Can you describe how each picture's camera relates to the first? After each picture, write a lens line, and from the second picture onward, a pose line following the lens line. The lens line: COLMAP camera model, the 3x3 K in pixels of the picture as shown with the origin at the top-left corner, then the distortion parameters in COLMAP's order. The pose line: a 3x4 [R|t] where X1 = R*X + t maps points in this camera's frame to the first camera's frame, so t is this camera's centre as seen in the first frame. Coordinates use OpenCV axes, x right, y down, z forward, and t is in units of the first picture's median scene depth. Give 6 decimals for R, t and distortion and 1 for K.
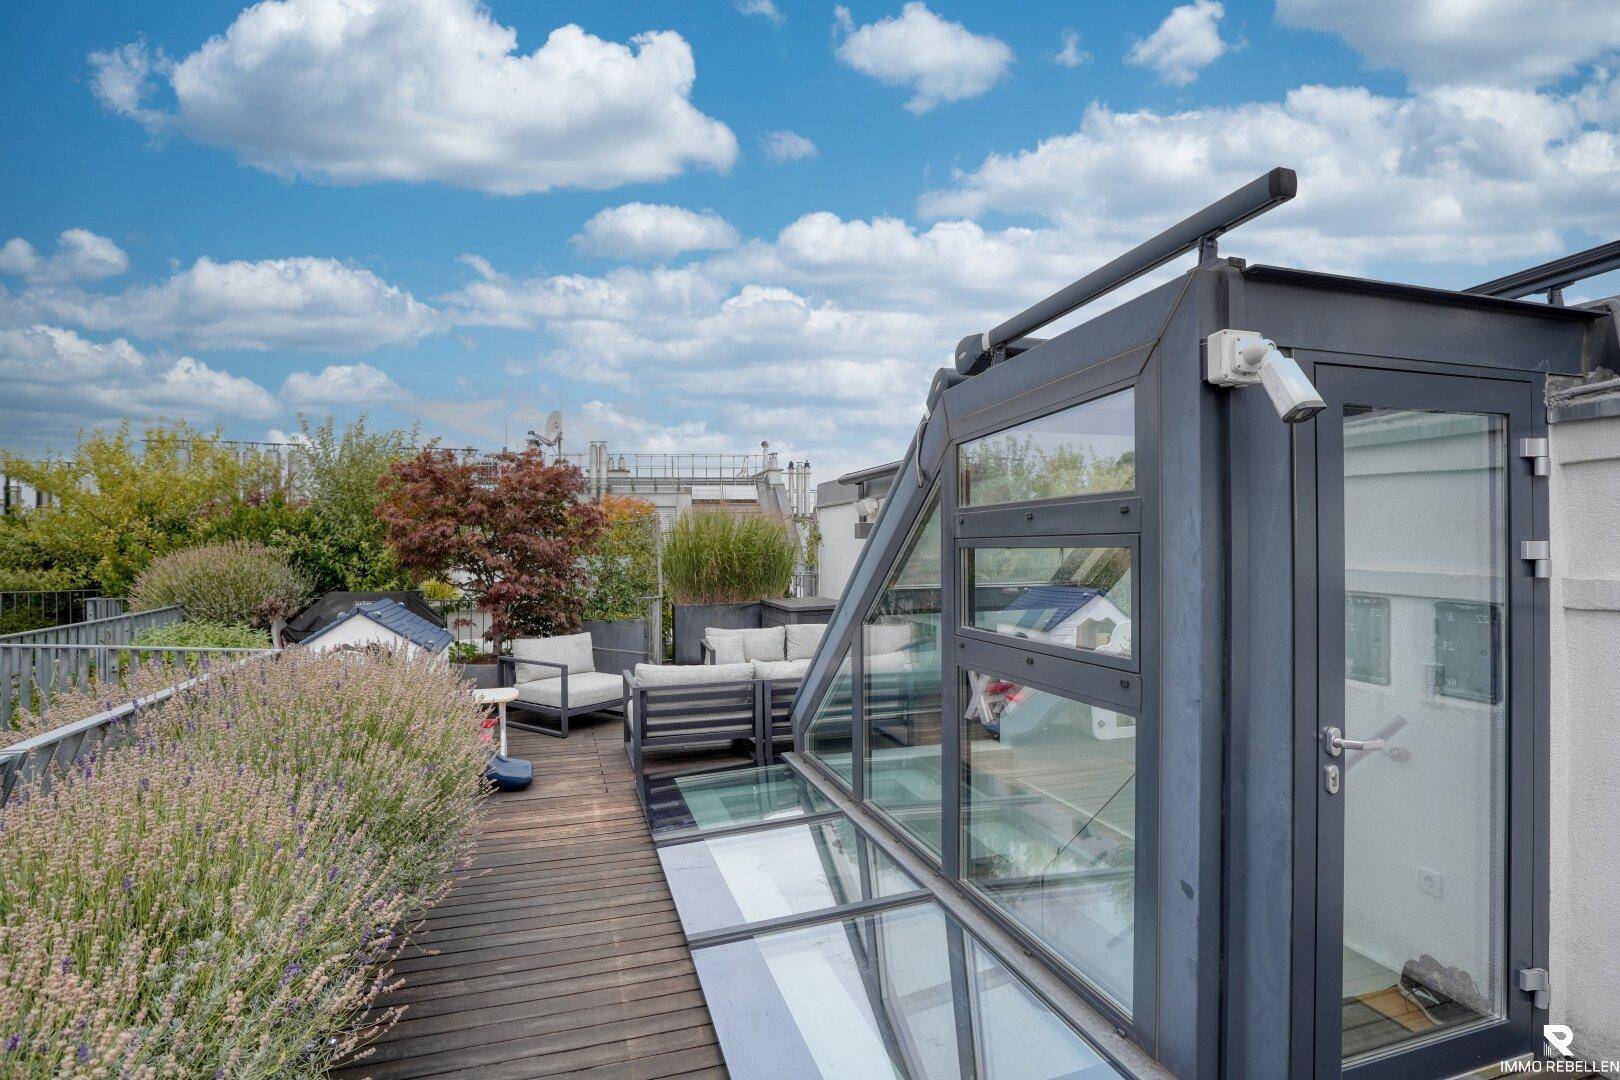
lens RADIAL K [[772.3, 0, 801.6], [0, 772.3, 547.5], [0, 0, 1]] dist [-0.066972, 0.025683]
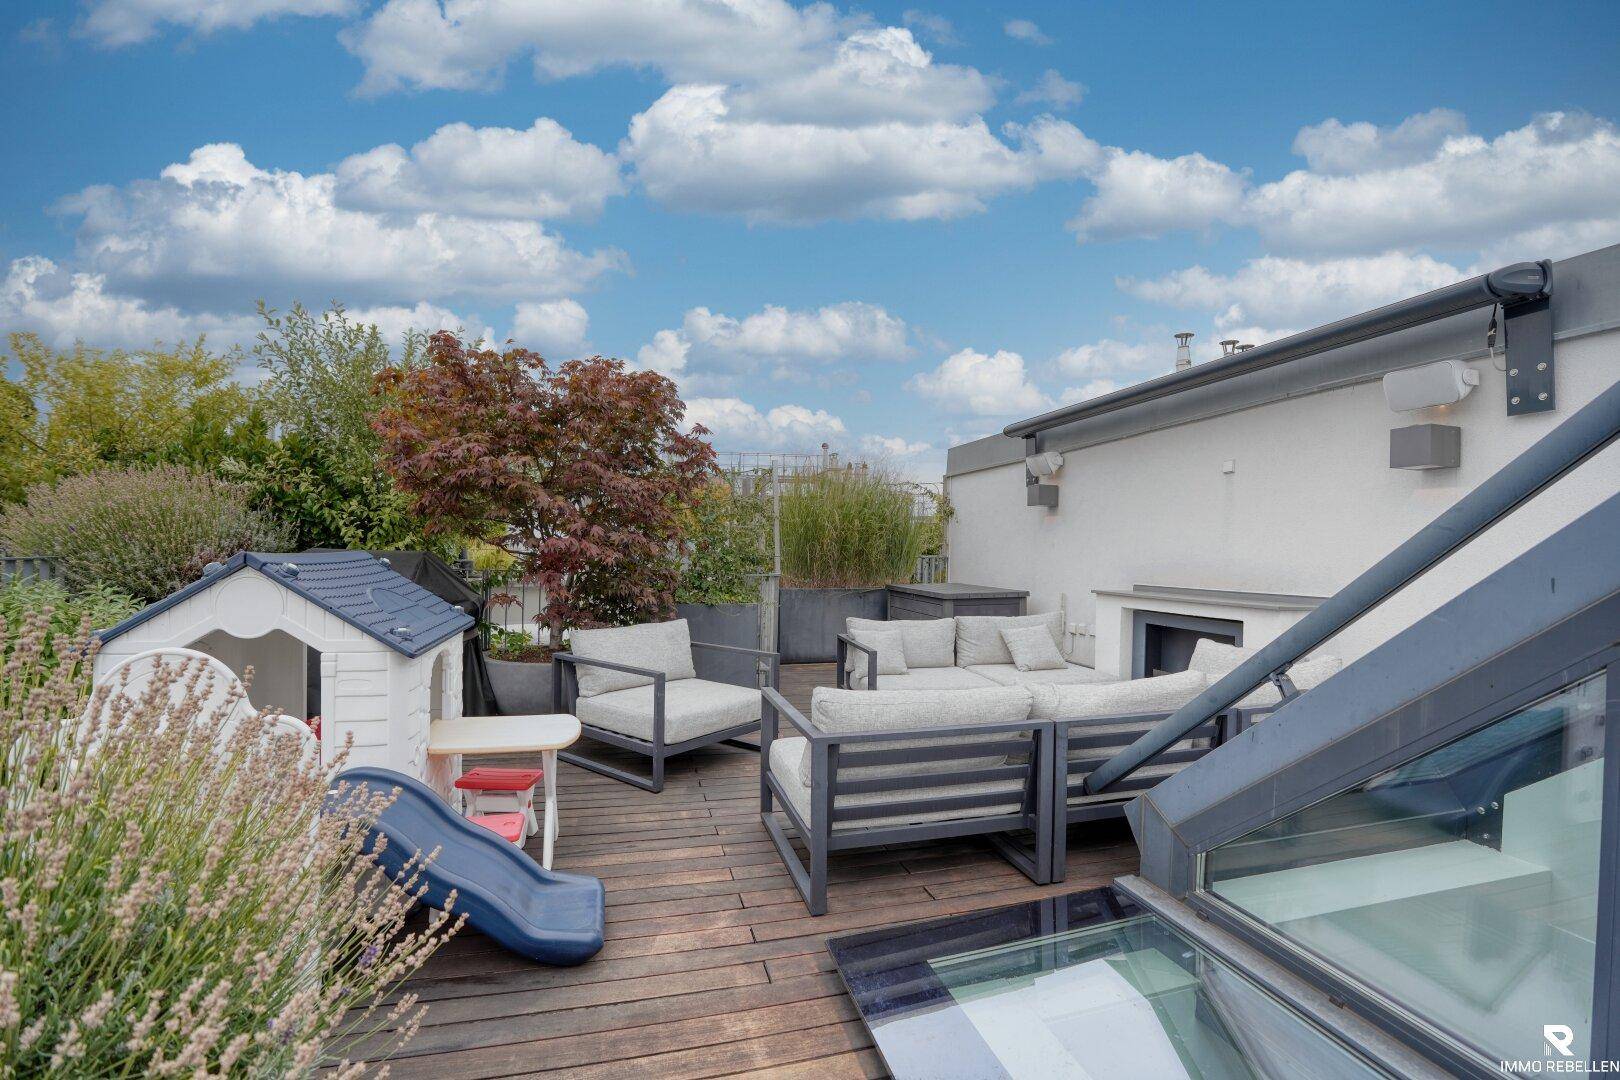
lens RADIAL K [[706.8, 0, 812.7], [0, 706.8, 544.1], [0, 0, 1]] dist [-0.072222, 0.019088]
pose [[0.998425, 0.022992, -0.051171, -0.139747], [-0.023166, 0.999728, -0.002807, 0.043835], [0.051092, 0.003988, 0.998686, 0.391547]]
